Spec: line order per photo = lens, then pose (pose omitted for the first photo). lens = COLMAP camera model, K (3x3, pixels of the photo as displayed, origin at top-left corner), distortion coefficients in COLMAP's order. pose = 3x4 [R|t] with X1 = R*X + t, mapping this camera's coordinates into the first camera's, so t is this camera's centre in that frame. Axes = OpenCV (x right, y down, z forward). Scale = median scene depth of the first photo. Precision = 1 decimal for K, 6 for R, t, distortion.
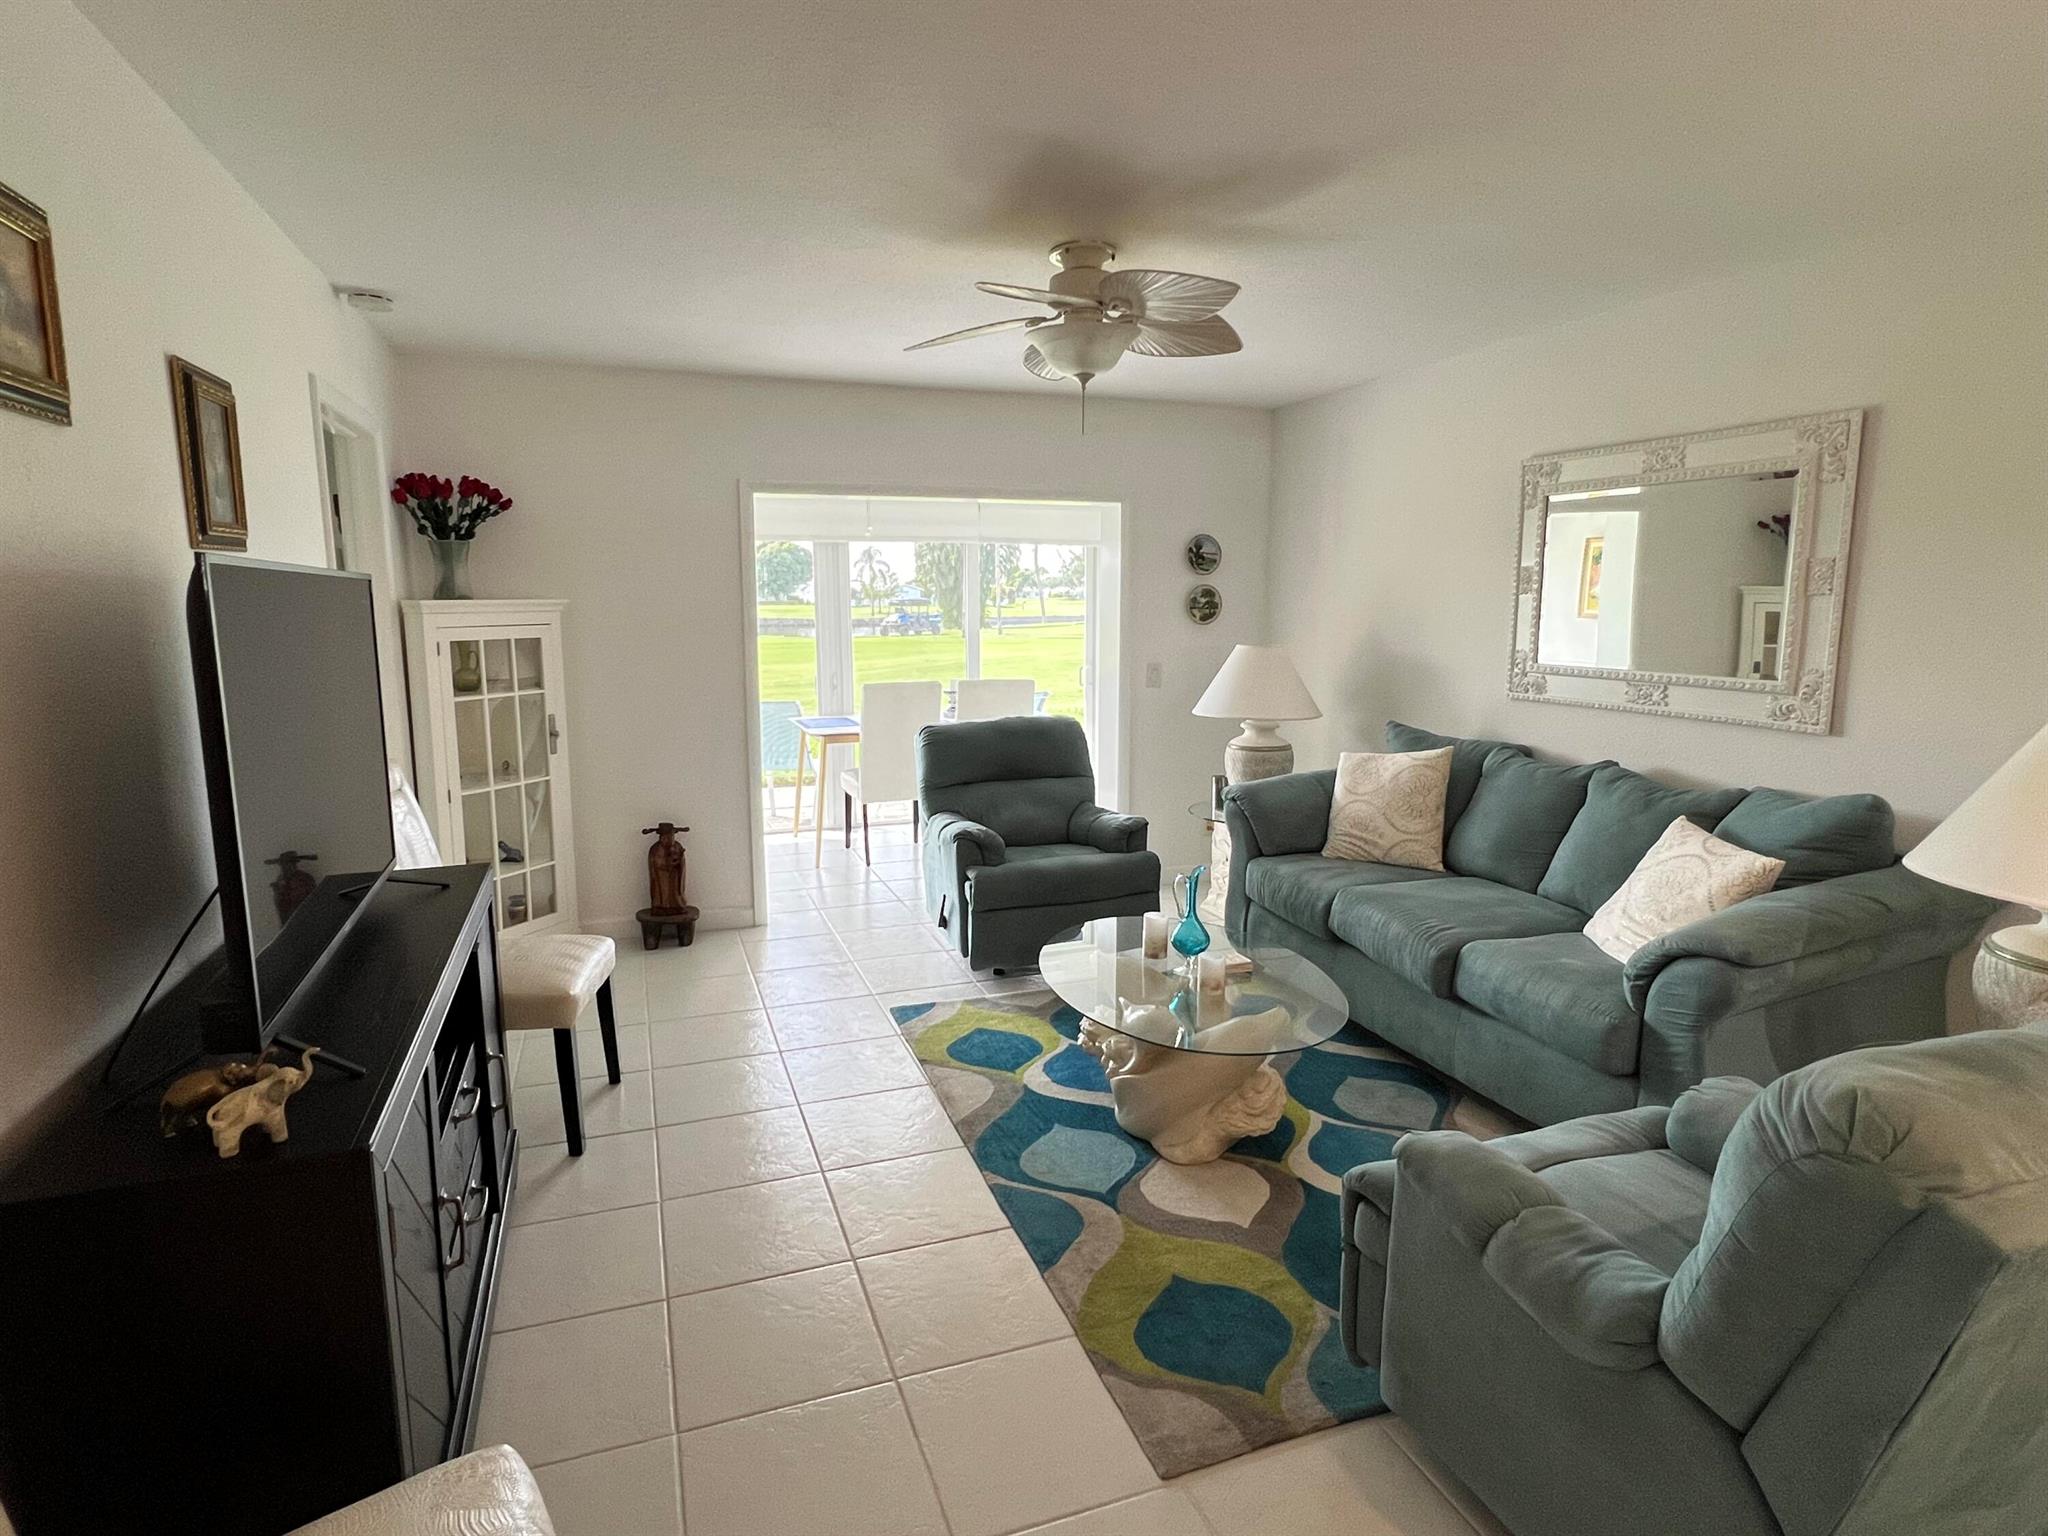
lens RADIAL K [[1083.2, 0, 1025.2], [0, 1083.2, 764.9], [0, 0, 1]] dist [-0.008059, 0.000777]
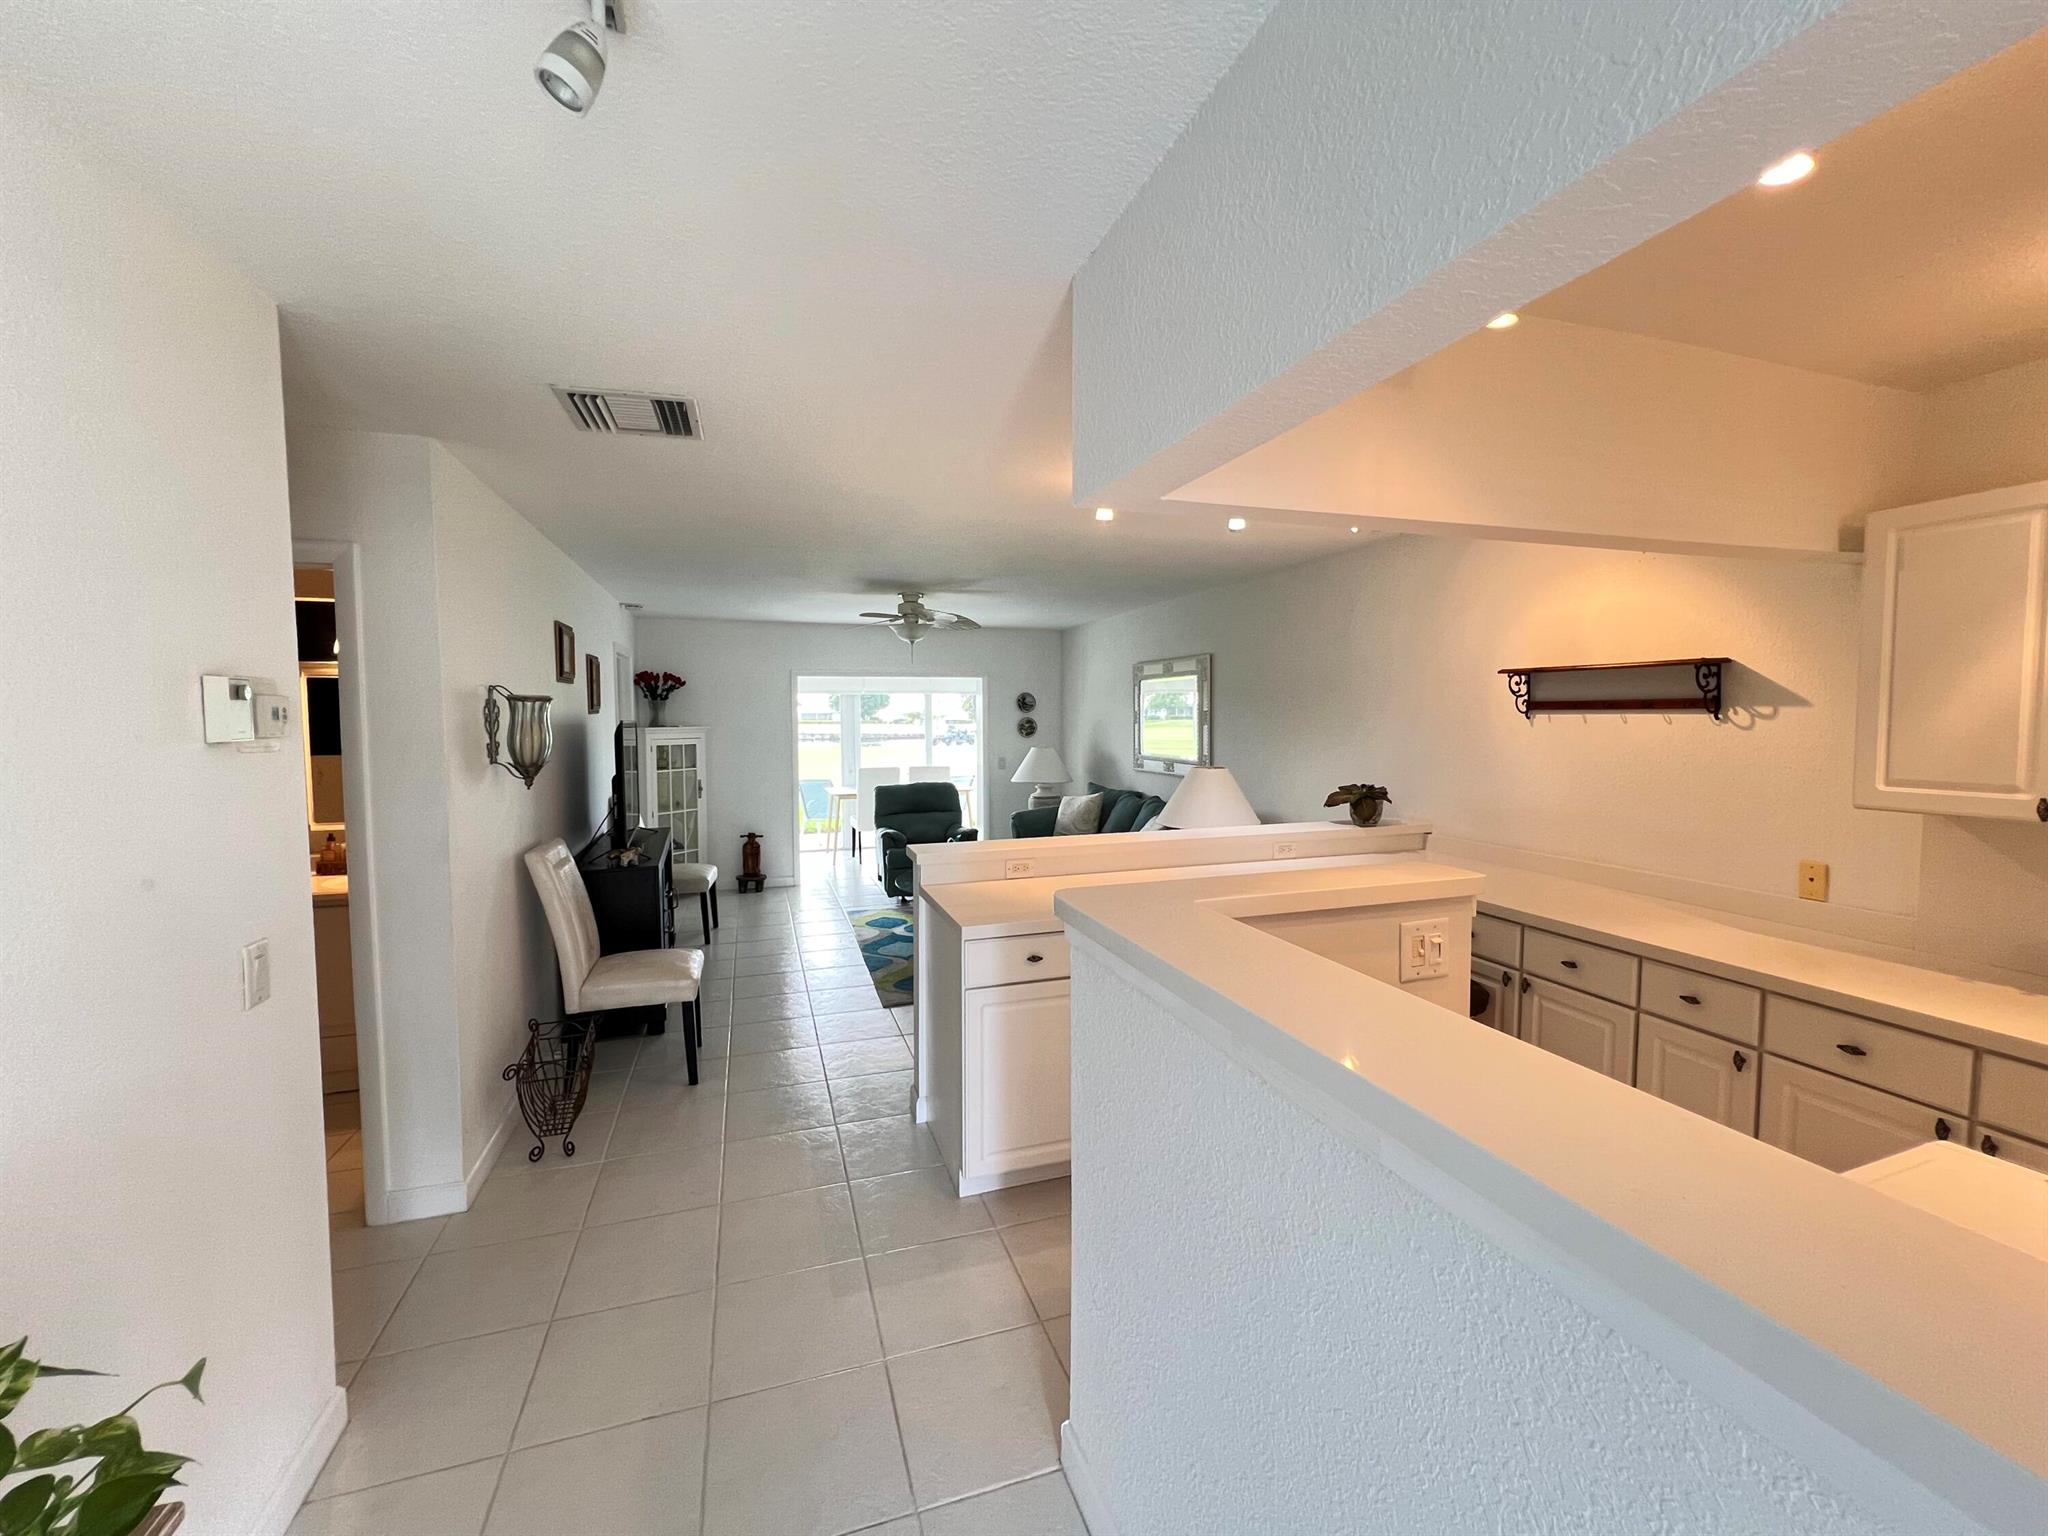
lens RADIAL K [[828.6, 0, 1019.8], [0, 828.6, 763.3], [0, 0, 1]] dist [0.000948, -0.000008]
pose [[0.999322, -0.001753, -0.036768, 0.263932], [-0.001816, 0.995303, -0.096790, 0.080604], [0.036765, 0.096792, 0.994625, -0.631460]]
